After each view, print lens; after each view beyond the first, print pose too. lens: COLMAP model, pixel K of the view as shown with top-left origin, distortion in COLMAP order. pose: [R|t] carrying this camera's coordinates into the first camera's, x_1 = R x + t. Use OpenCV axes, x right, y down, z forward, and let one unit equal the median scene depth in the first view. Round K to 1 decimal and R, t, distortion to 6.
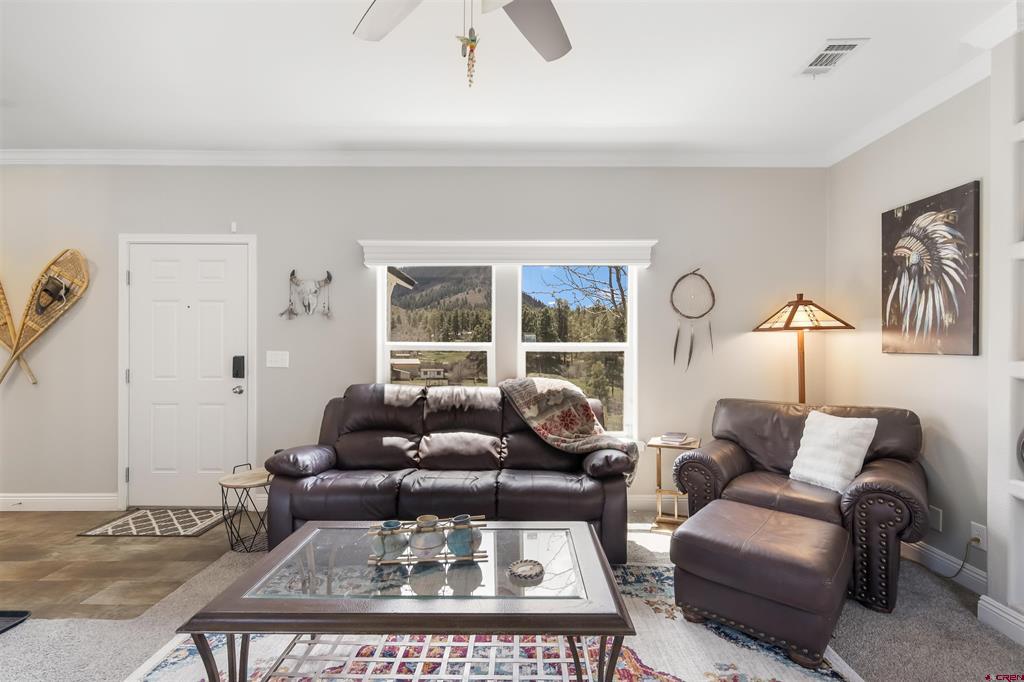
lens RADIAL K [[463.0, 0, 513.2], [0, 463.0, 341.6], [0, 0, 1]] dist [0.002286, -0.000187]
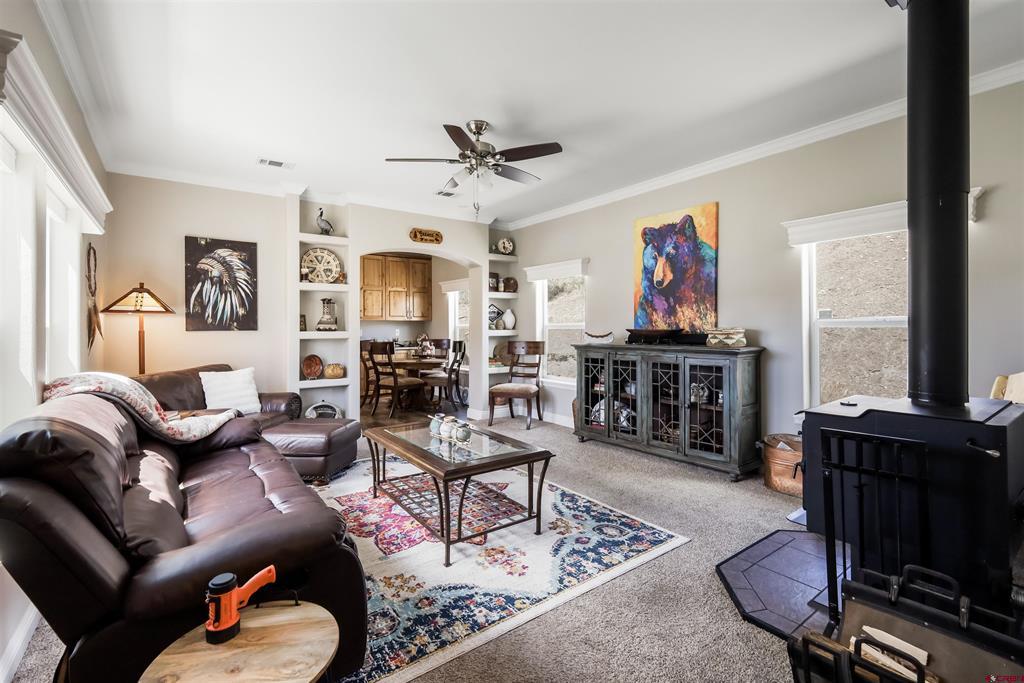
lens RADIAL K [[461.3, 0, 511.8], [0, 461.3, 313.8], [0, 0, 1]] dist [0.000503, 0.000152]
pose [[-0.600791, 0.023570, 0.799059, -0.944955], [-0.000806, 0.999547, -0.030089, 0.012443], [-0.799406, -0.018721, -0.600500, 0.998121]]
